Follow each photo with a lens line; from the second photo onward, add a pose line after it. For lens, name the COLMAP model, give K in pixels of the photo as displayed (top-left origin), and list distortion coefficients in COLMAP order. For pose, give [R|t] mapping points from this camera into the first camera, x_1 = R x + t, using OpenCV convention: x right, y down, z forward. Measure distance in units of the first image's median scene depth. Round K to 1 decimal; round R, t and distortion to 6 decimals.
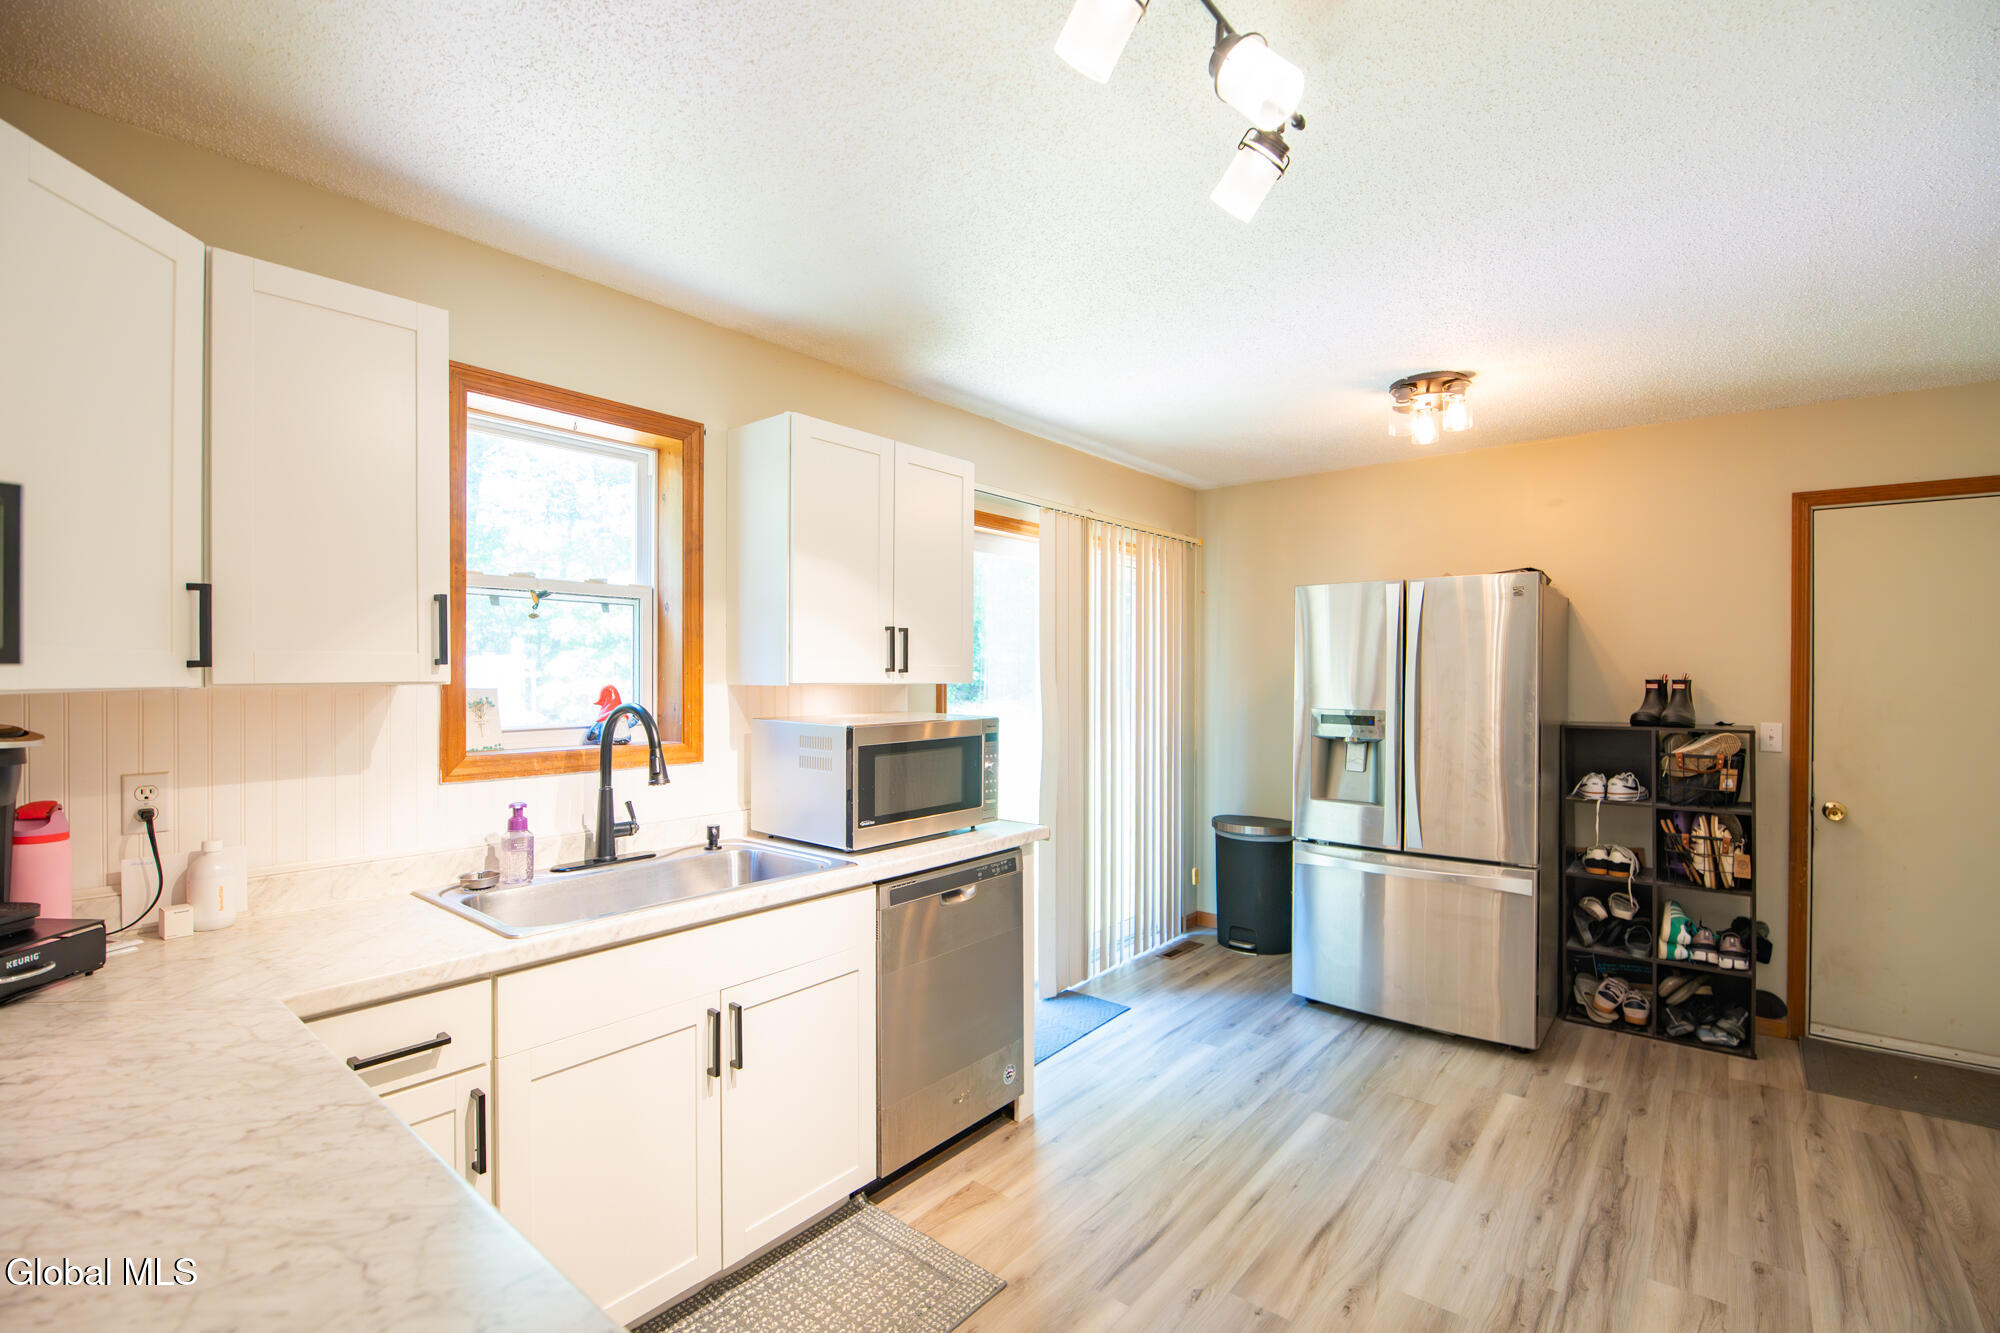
lens RADIAL K [[881.2, 0, 1021.2], [0, 881.2, 673.8], [0, 0, 1]] dist [-0.004381, -0.000287]
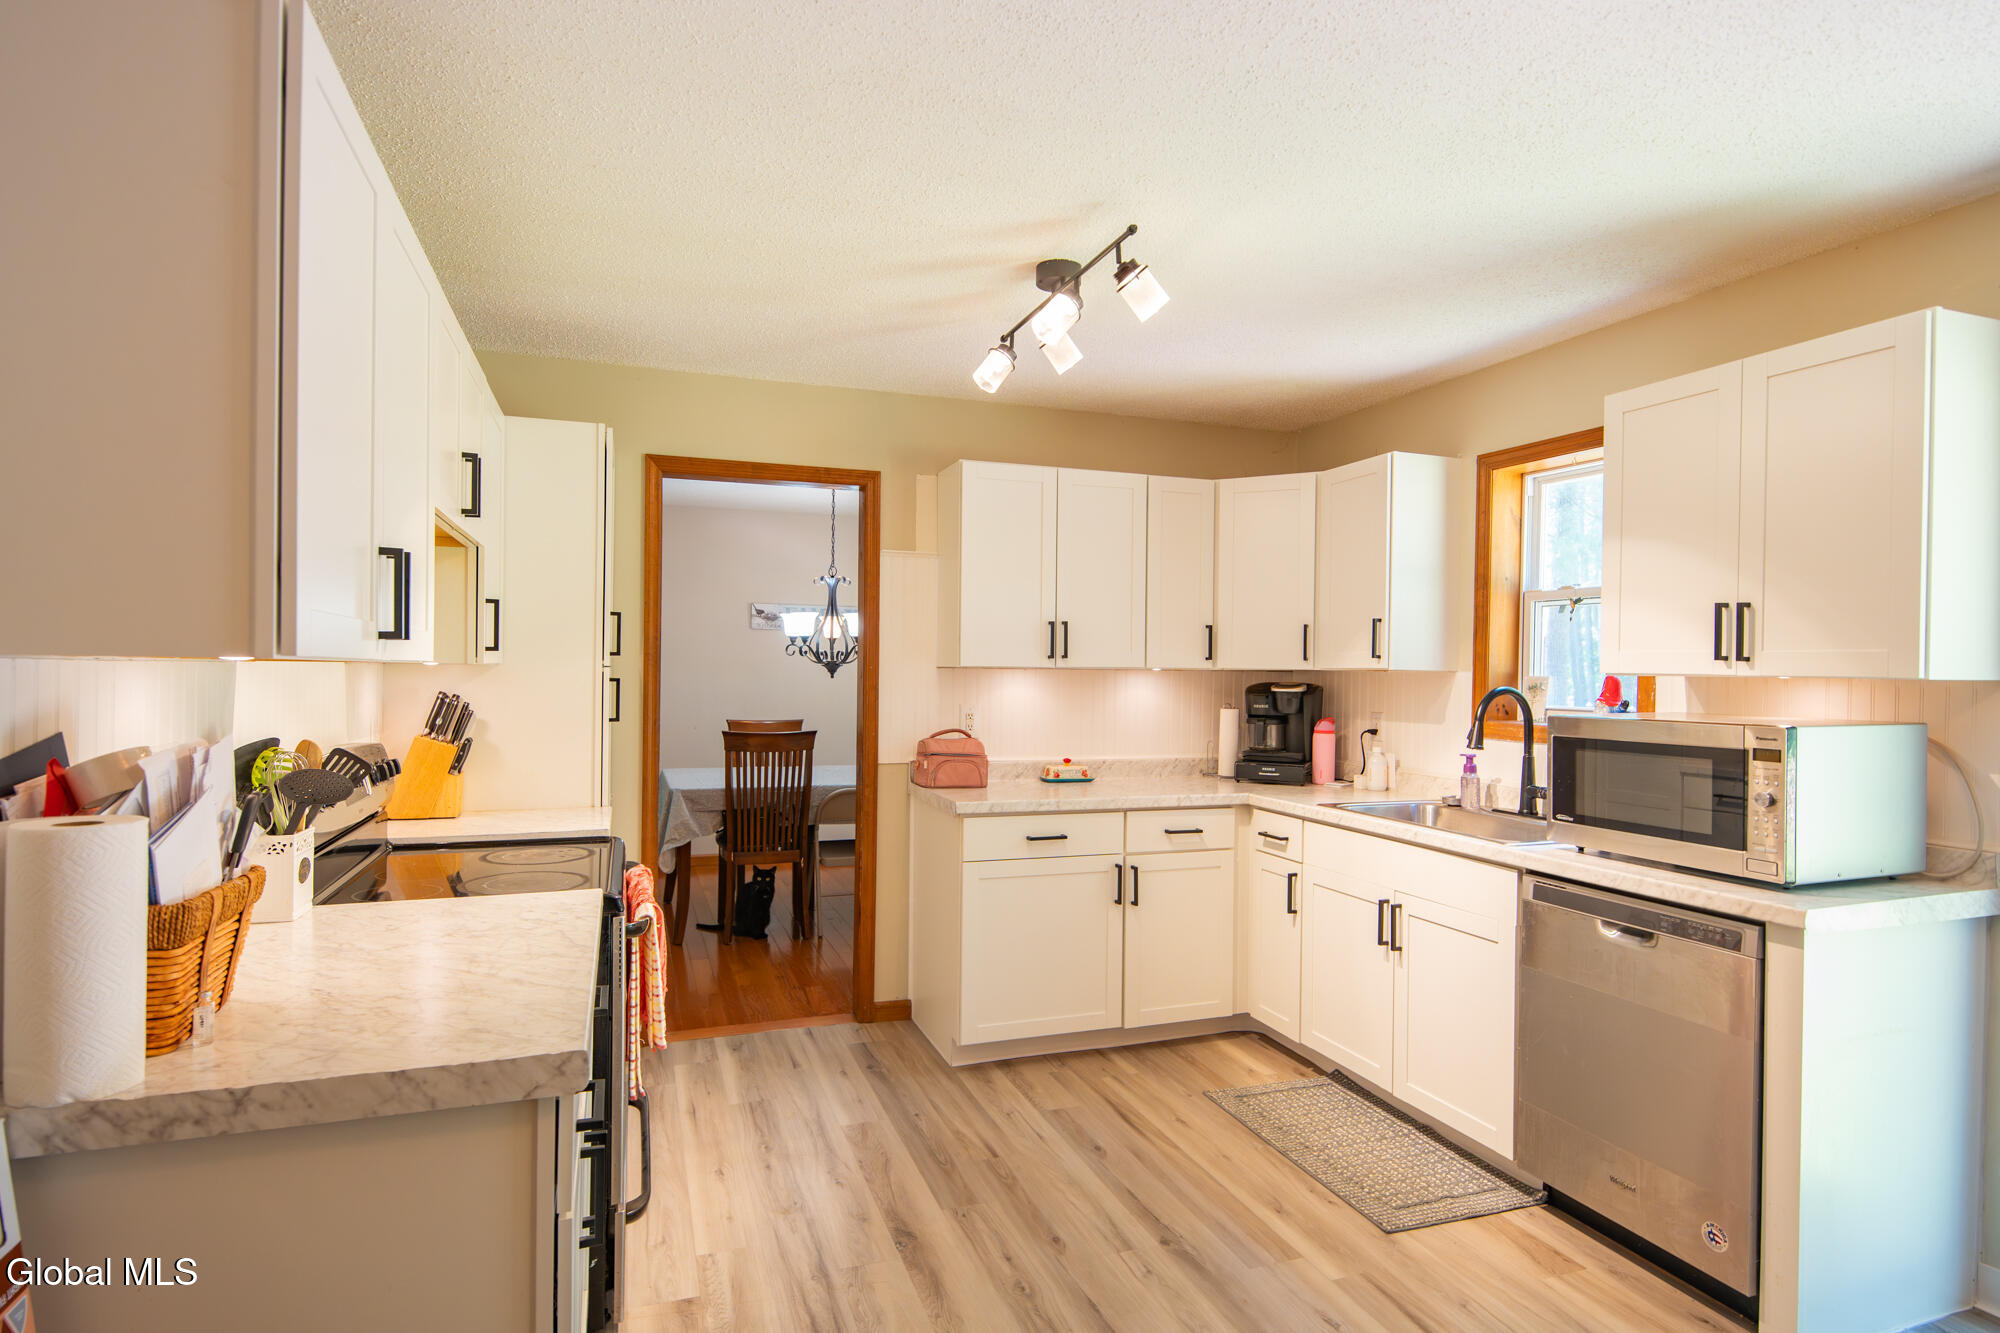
lens RADIAL K [[1069.7, 0, 998.5], [0, 1069.7, 672.7], [0, 0, 1]] dist [0.000918, -0.000054]
pose [[-0.529172, -0.002606, -0.848511, 0.792615], [-0.012551, 0.999910, 0.004756, 0.009404], [0.848422, 0.013167, -0.529157, 0.758896]]
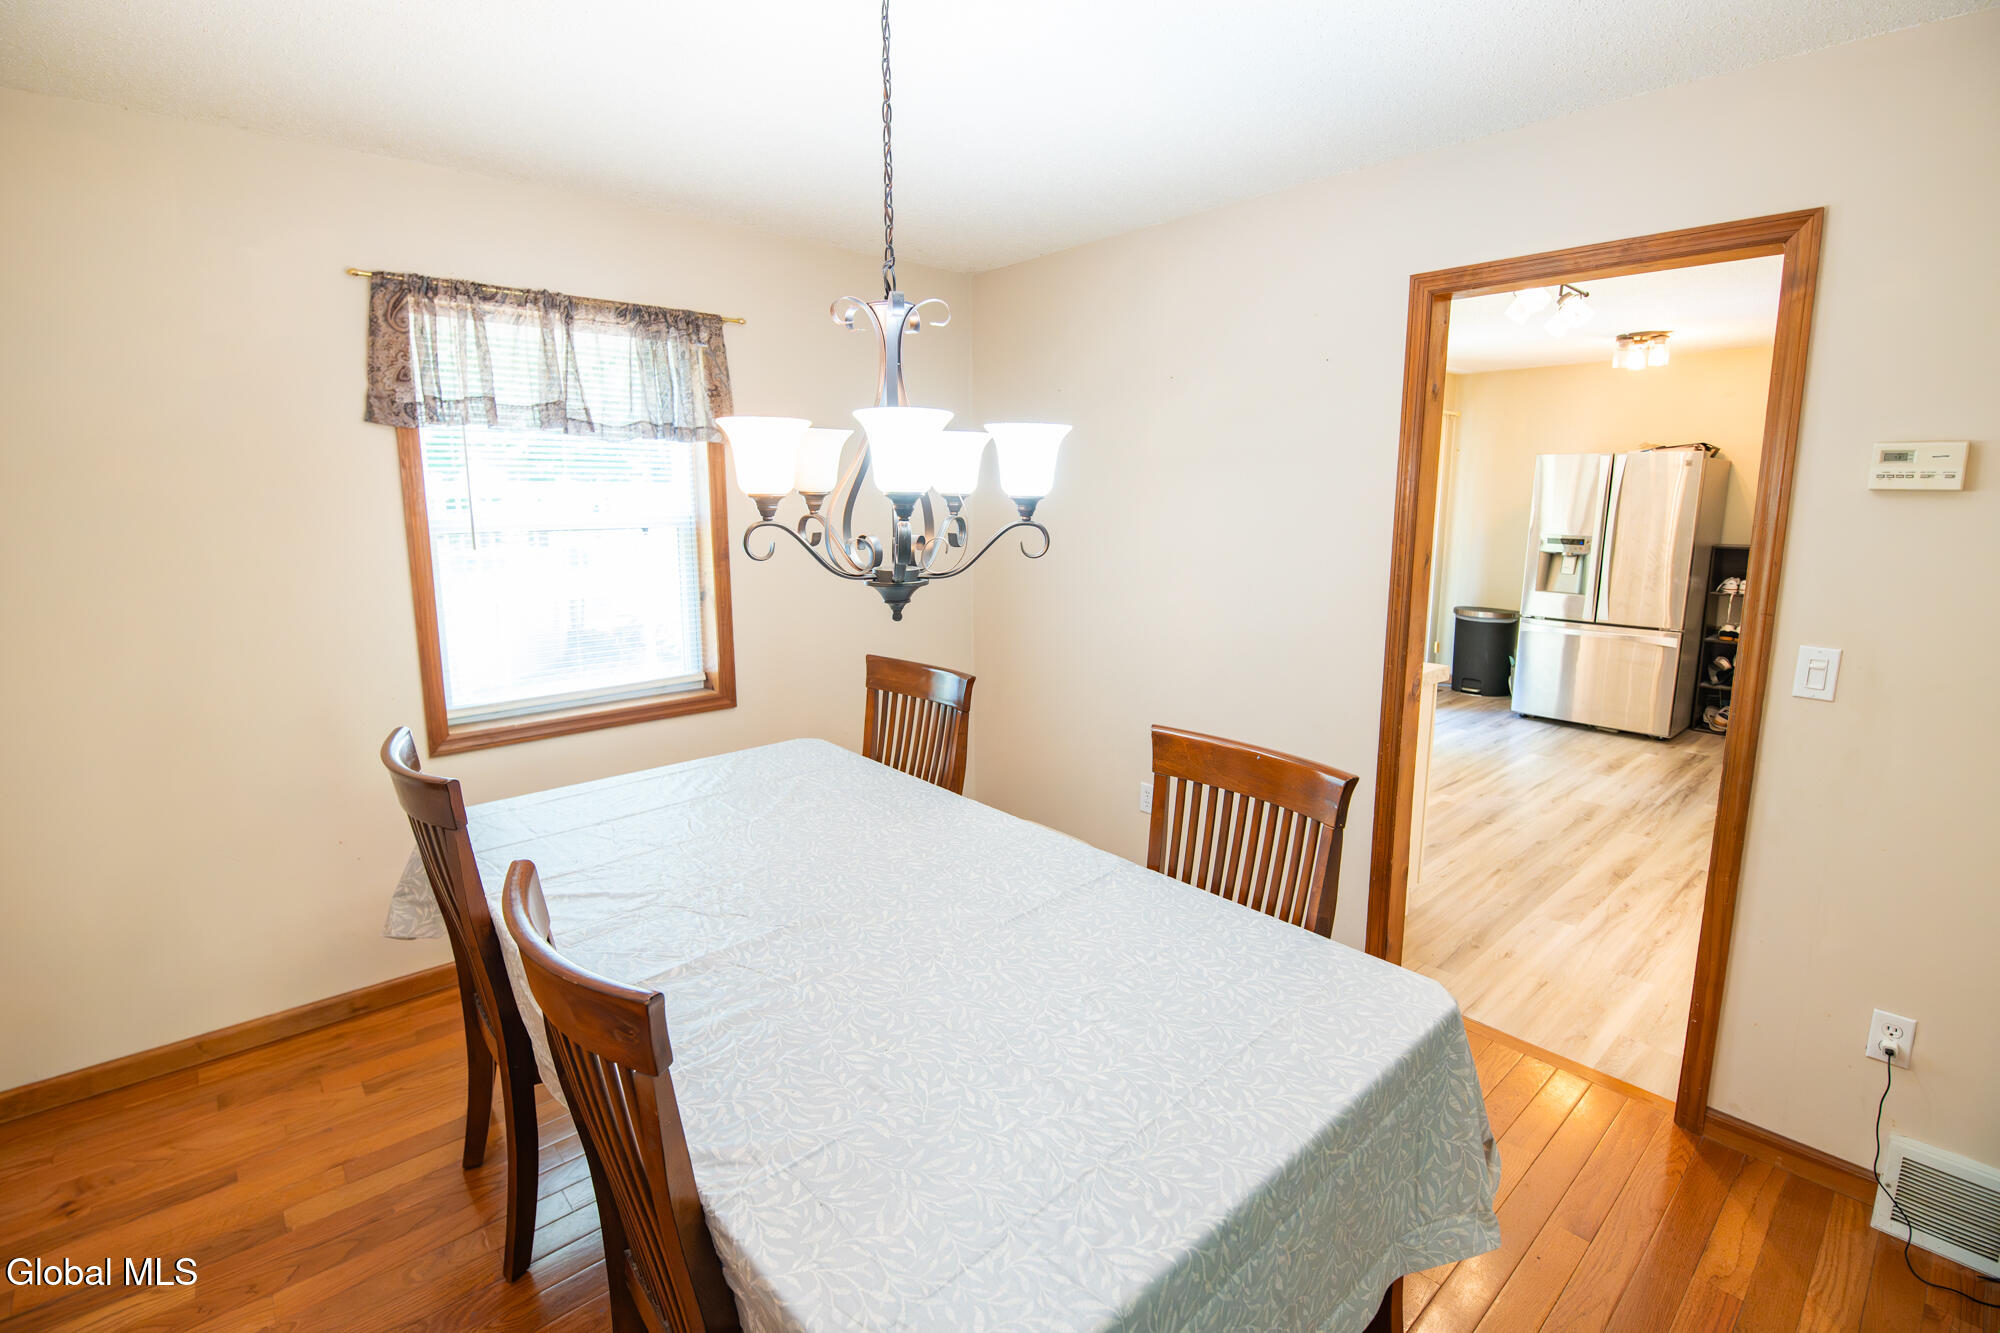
lens RADIAL K [[907.9, 0, 1000.3], [0, 907.9, 634.9], [0, 0, 1]] dist [-0.002969, -0.009029]
pose [[0.985851, 0.027153, -0.165409, -0.377142], [-0.000803, 0.987546, 0.157326, -0.038935], [0.167621, -0.154968, 0.973596, -0.826018]]
